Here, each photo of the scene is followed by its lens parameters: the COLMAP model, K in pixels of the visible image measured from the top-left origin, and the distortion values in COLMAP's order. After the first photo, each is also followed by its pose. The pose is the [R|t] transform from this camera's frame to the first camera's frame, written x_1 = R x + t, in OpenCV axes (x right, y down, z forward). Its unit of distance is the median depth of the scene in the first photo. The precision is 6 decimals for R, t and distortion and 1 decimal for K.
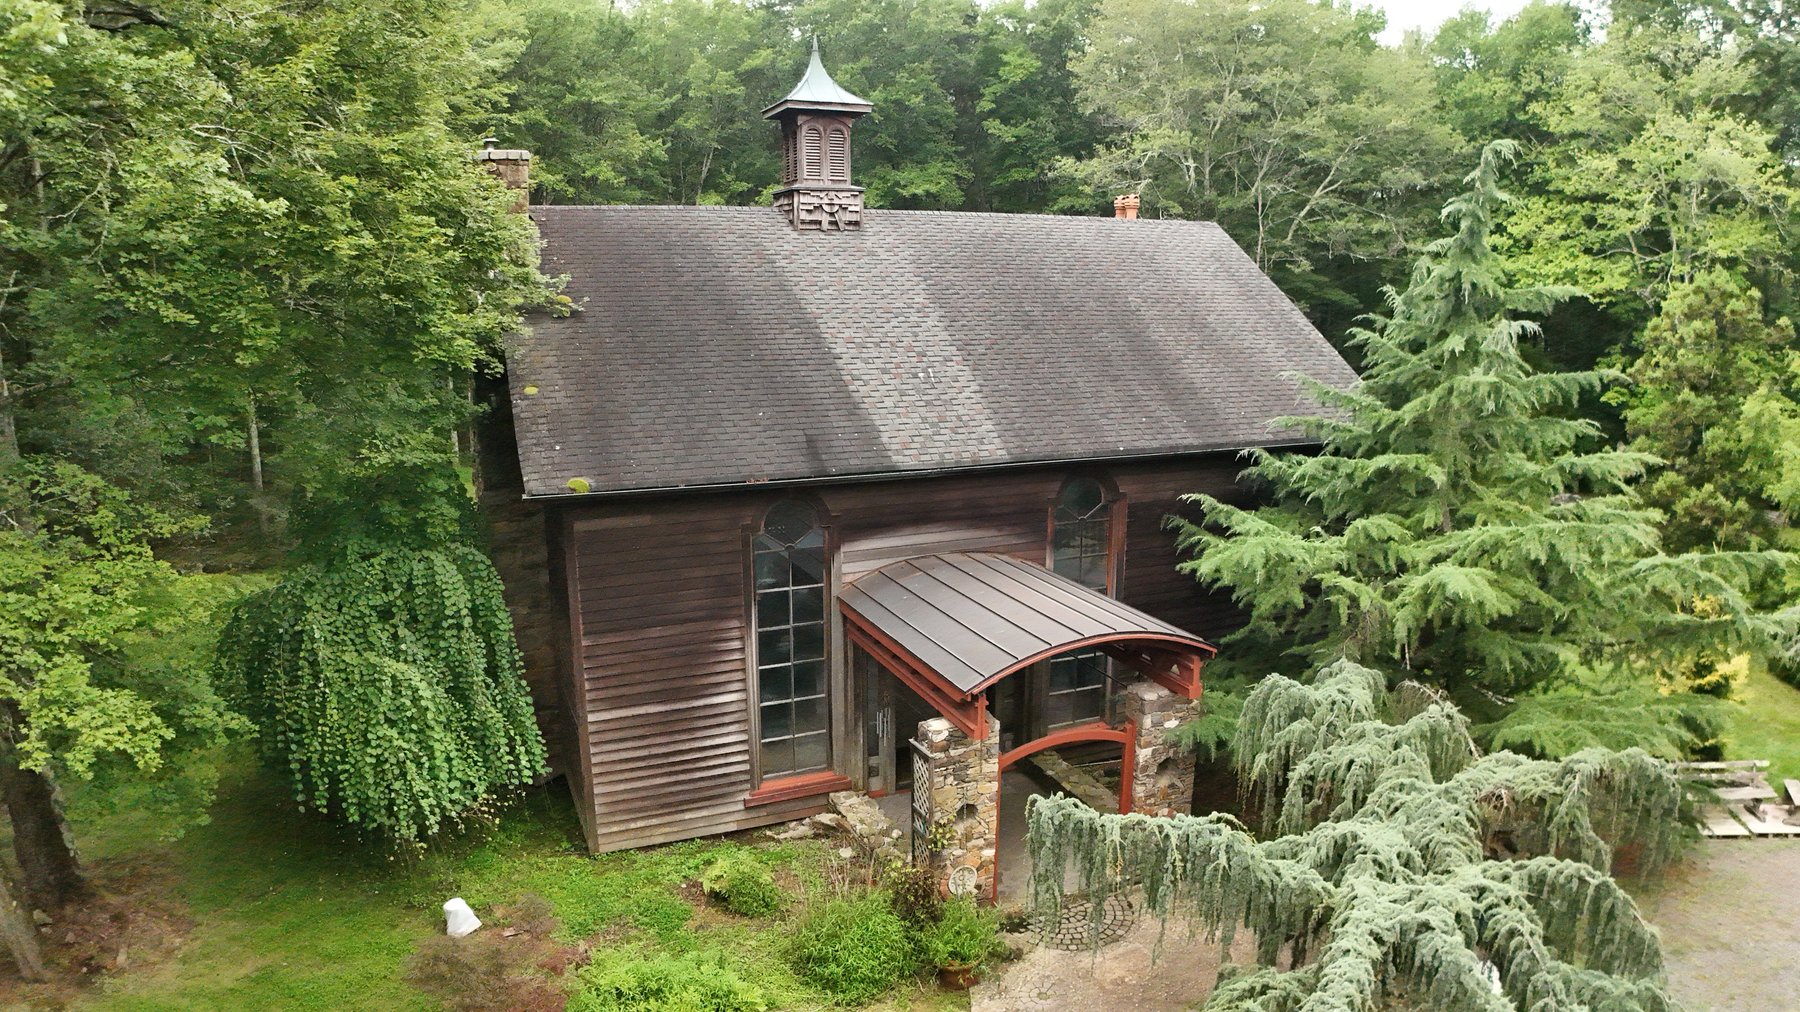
lens RADIAL K [[1101.0, 0, 887.1], [0, 1101.0, 510.1], [0, 0, 1]] dist [-0.157815, -0.001814]
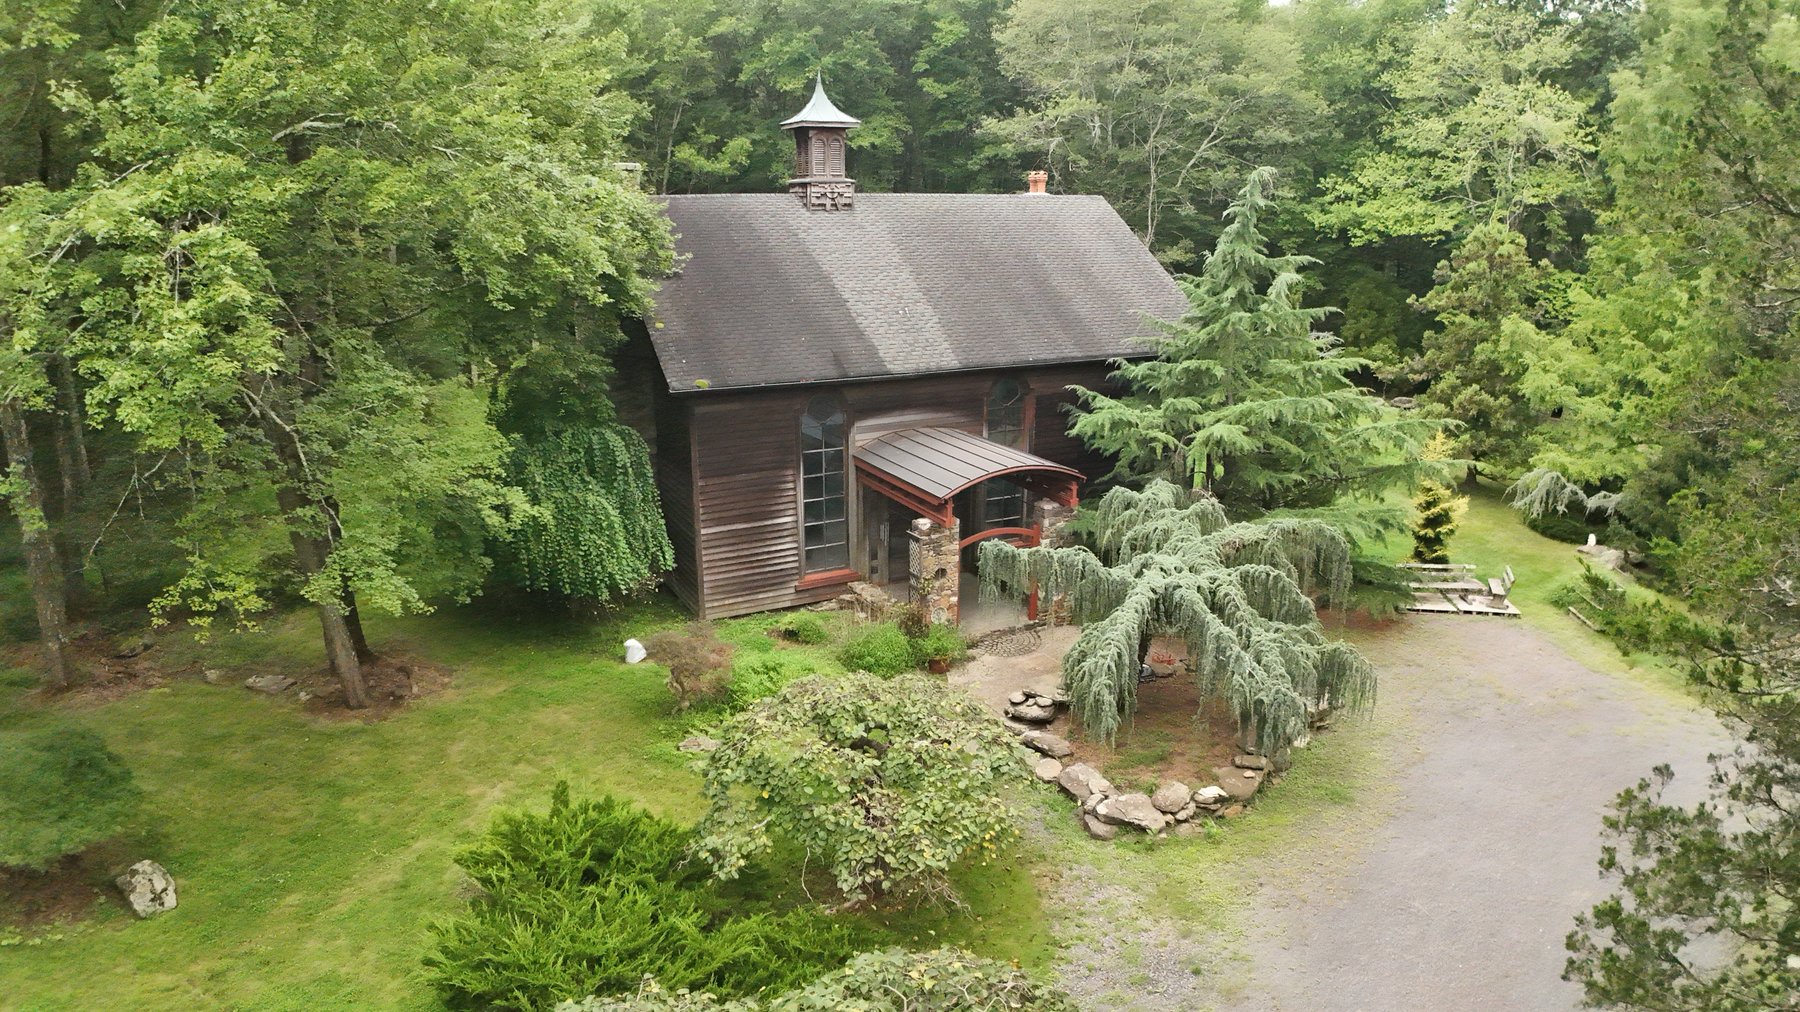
lens RADIAL K [[1101.0, 0, 891.4], [0, 1101.0, 509.9], [0, 0, 1]] dist [-0.157815, -0.001814]
pose [[0.997313, -0.019970, 0.070486, -0.101510], [0.014848, 0.997260, 0.072465, 0.043679], [-0.071740, -0.071224, 0.994877, -0.573770]]
